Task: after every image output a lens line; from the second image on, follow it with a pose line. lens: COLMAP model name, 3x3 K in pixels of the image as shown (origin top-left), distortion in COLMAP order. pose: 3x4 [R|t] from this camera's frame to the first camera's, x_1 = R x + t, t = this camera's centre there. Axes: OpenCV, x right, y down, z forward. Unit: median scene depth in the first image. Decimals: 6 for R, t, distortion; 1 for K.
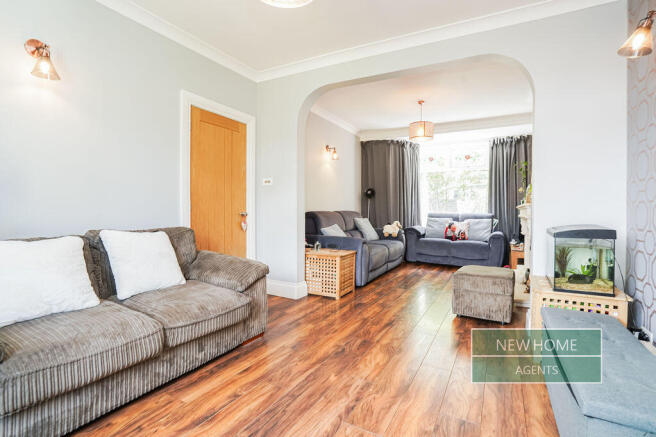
lens RADIAL K [[308.5, 0, 327.6], [0, 308.5, 217.2], [0, 0, 1]] dist [-0.042559, 0.012912]
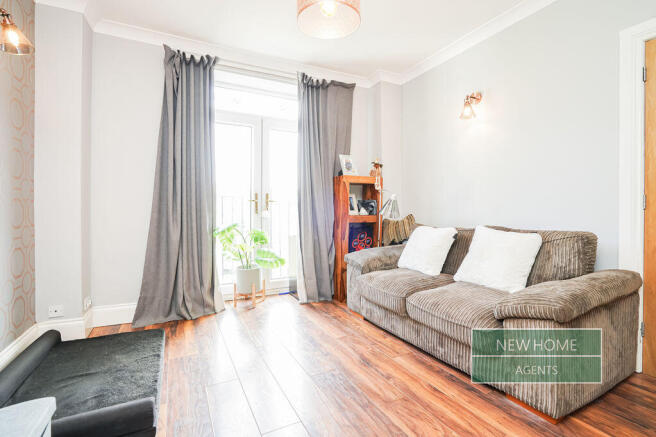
lens RADIAL K [[308.5, 0, 328.9], [0, 308.5, 214.9], [0, 0, 1]] dist [-0.042559, 0.012912]
pose [[-0.549292, 0.013690, -0.835519, 0.307687], [-0.016608, 0.999489, 0.027295, -0.009601], [0.835466, 0.028870, -0.548784, 0.597449]]
